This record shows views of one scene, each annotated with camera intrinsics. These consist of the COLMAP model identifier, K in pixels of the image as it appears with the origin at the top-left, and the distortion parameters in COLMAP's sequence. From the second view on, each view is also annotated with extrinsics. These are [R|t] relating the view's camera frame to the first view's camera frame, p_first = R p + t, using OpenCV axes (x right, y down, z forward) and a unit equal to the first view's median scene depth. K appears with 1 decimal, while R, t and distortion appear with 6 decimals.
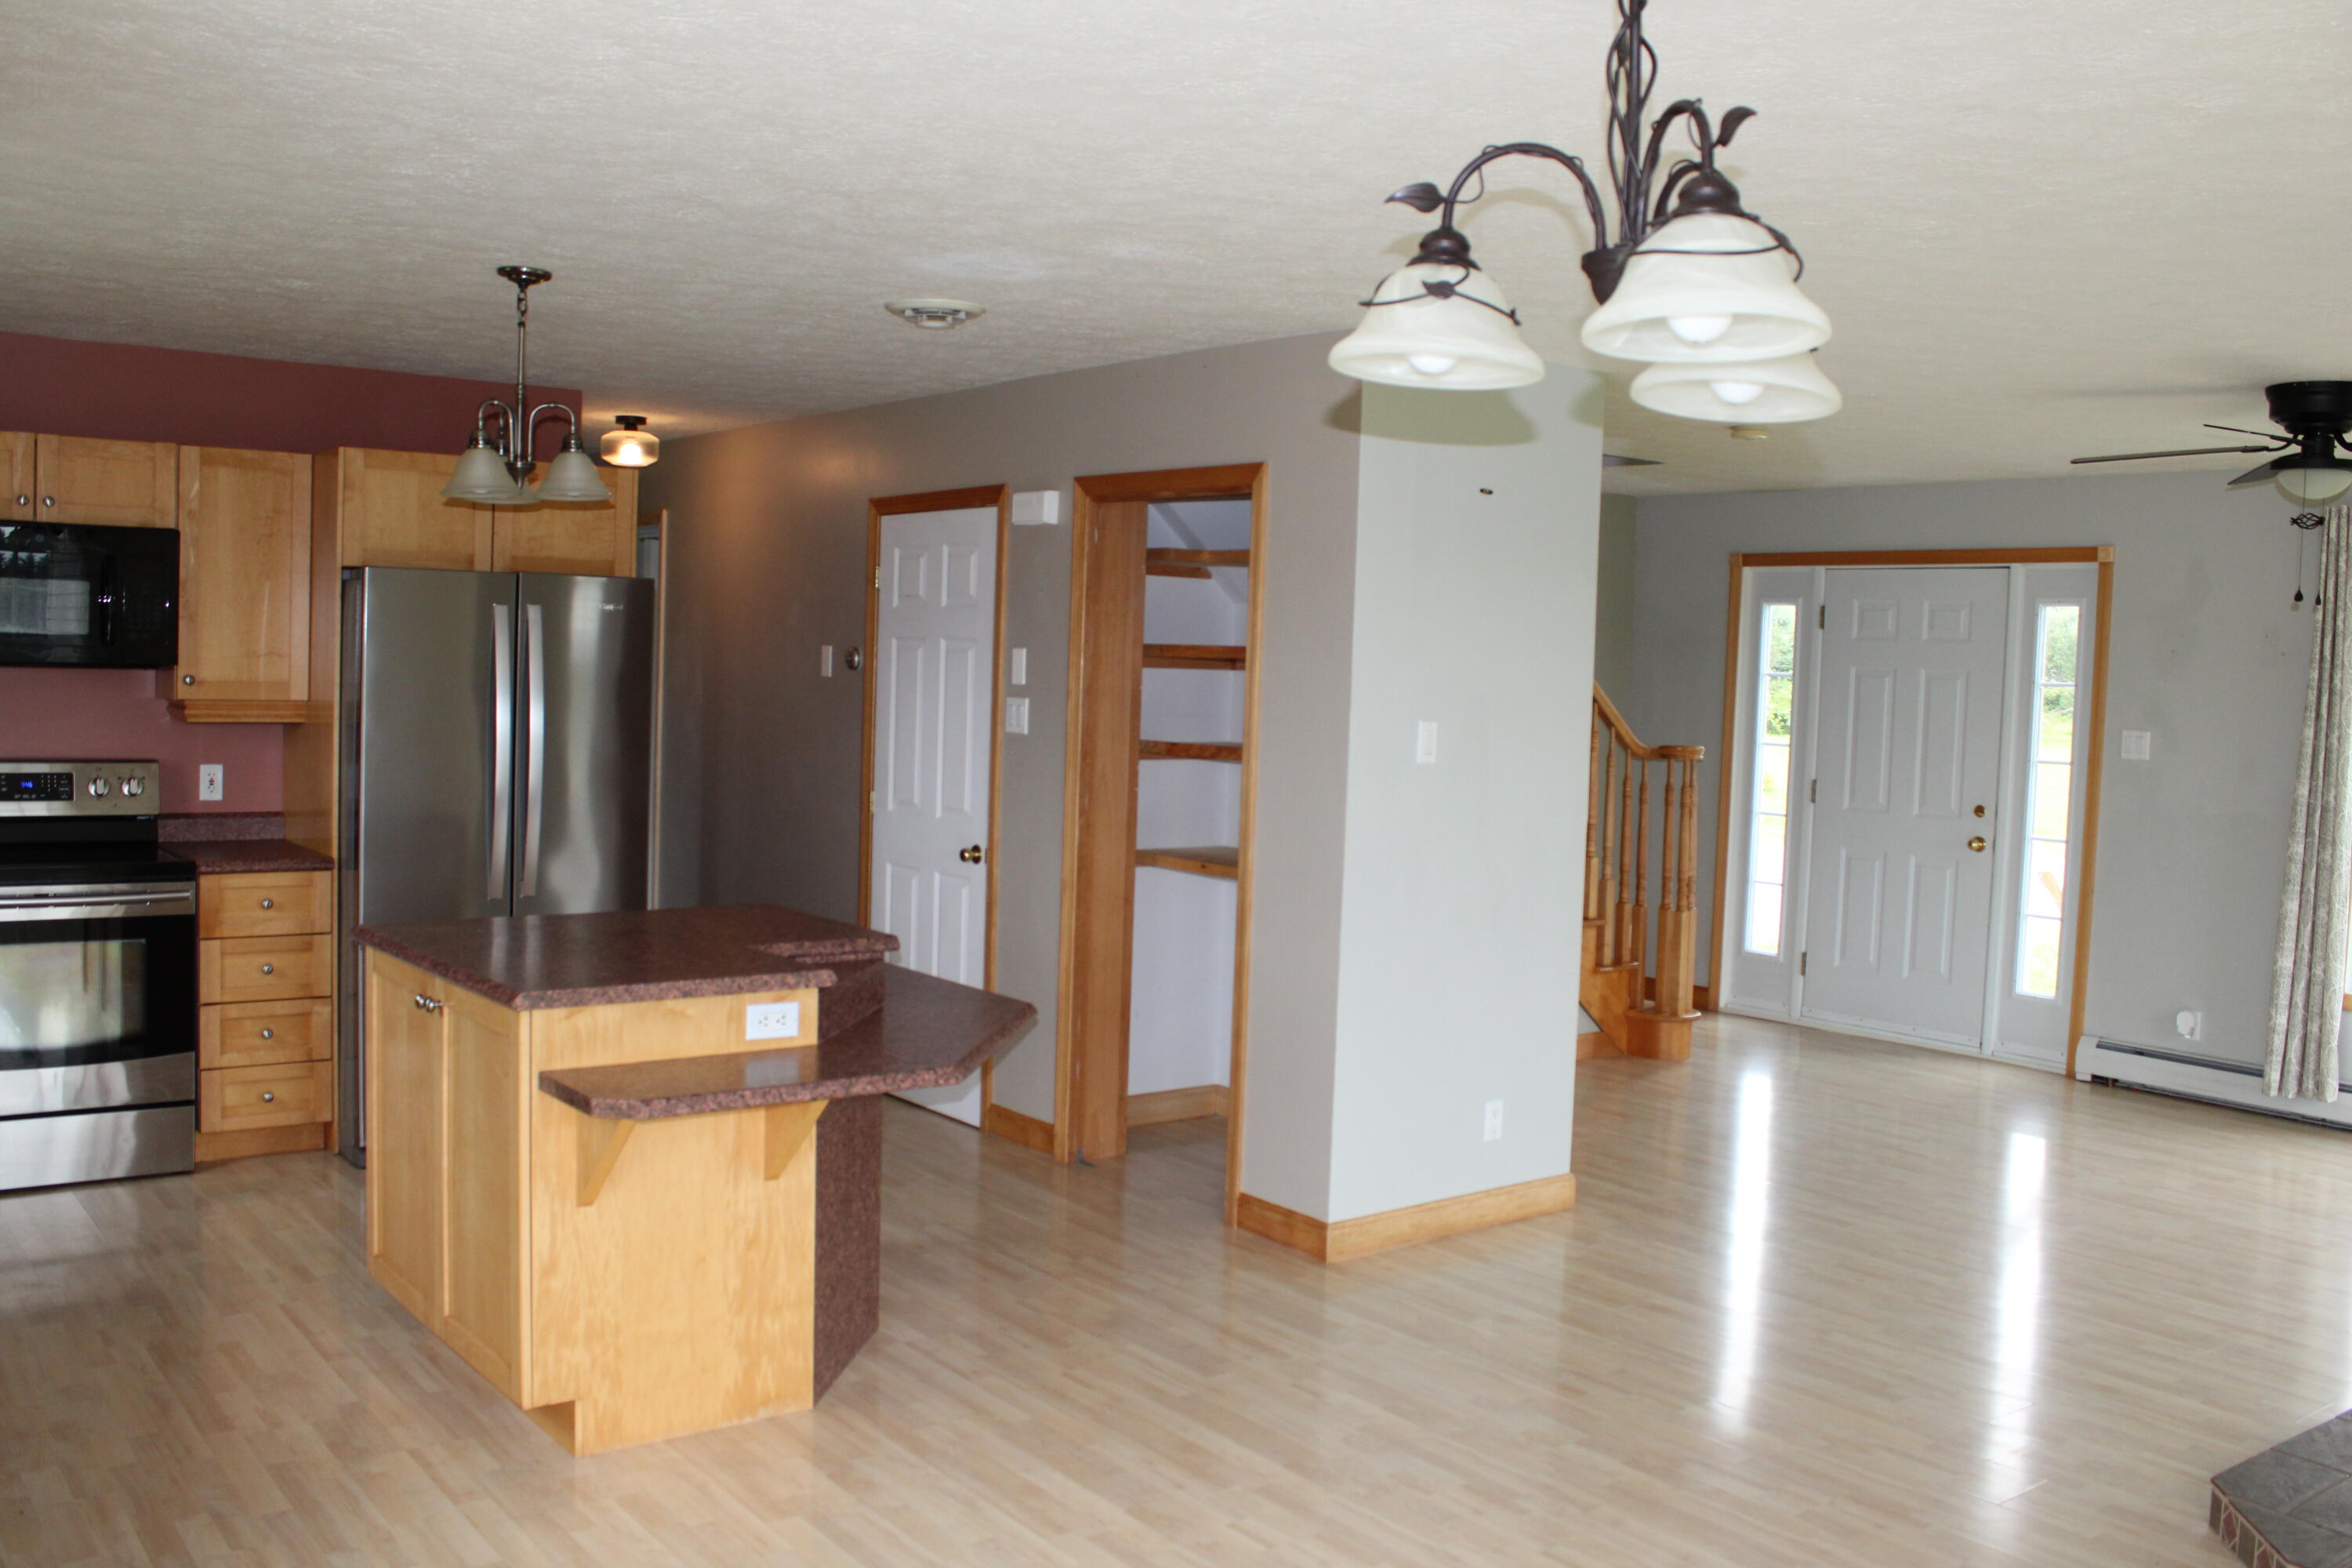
lens RADIAL K [[2022.4, 0, 1181.3], [0, 2022.4, 773.3], [0, 0, 1]] dist [-0.156700, 0.147409]
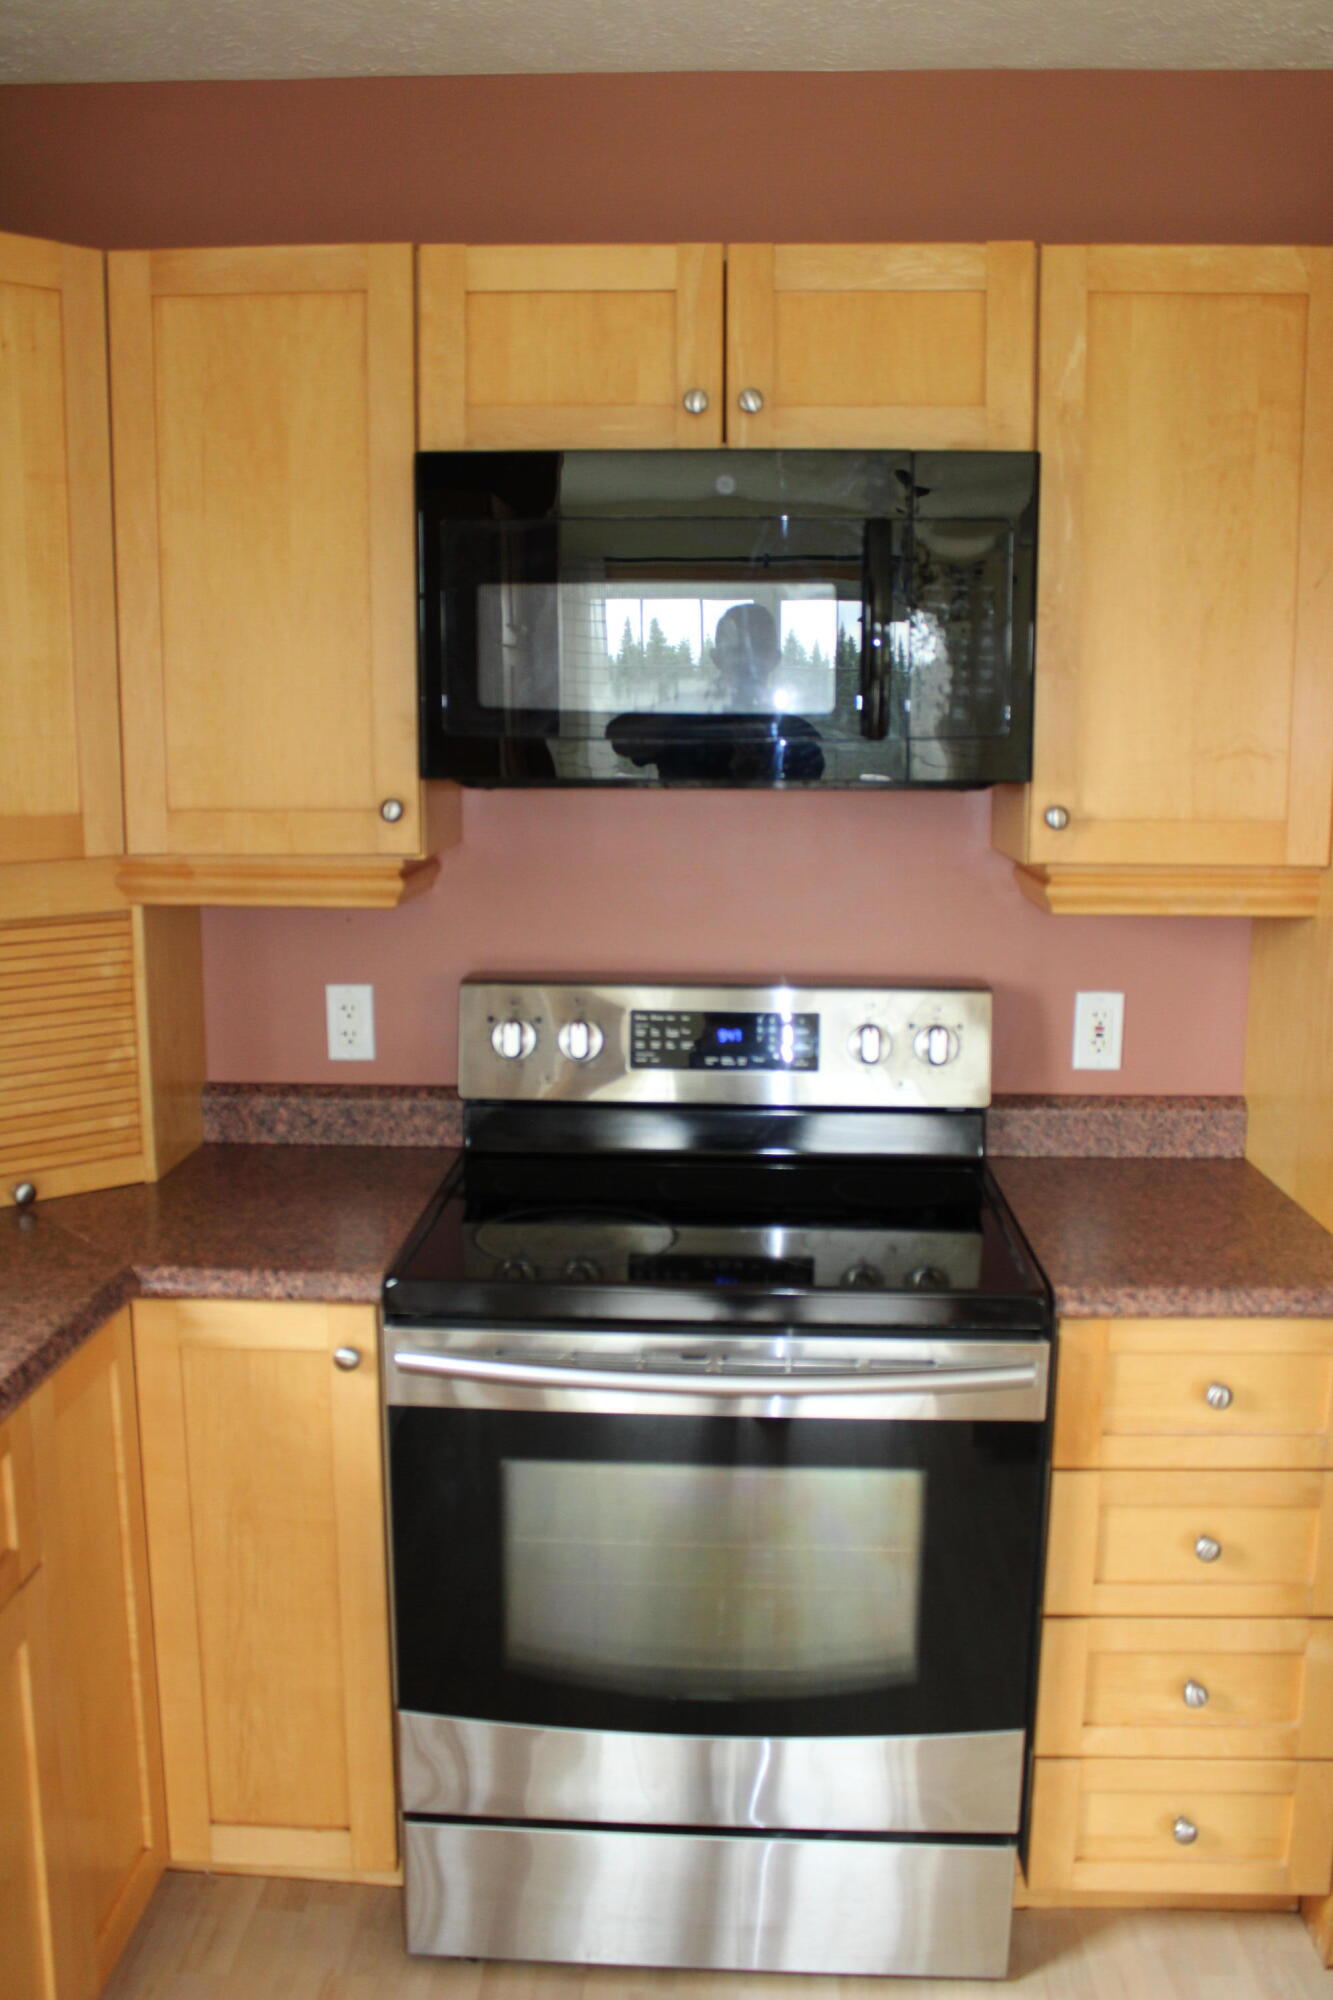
lens RADIAL K [[1719.8, 0, 666.1], [0, 1719.8, 1004.0], [0, 0, 1]] dist [-0.156700, 0.147409]
pose [[0.760473, 0.075218, -0.644998, -0.336075], [-0.012004, 0.994727, 0.101850, -0.044521], [0.649258, -0.069712, 0.757366, 0.675826]]
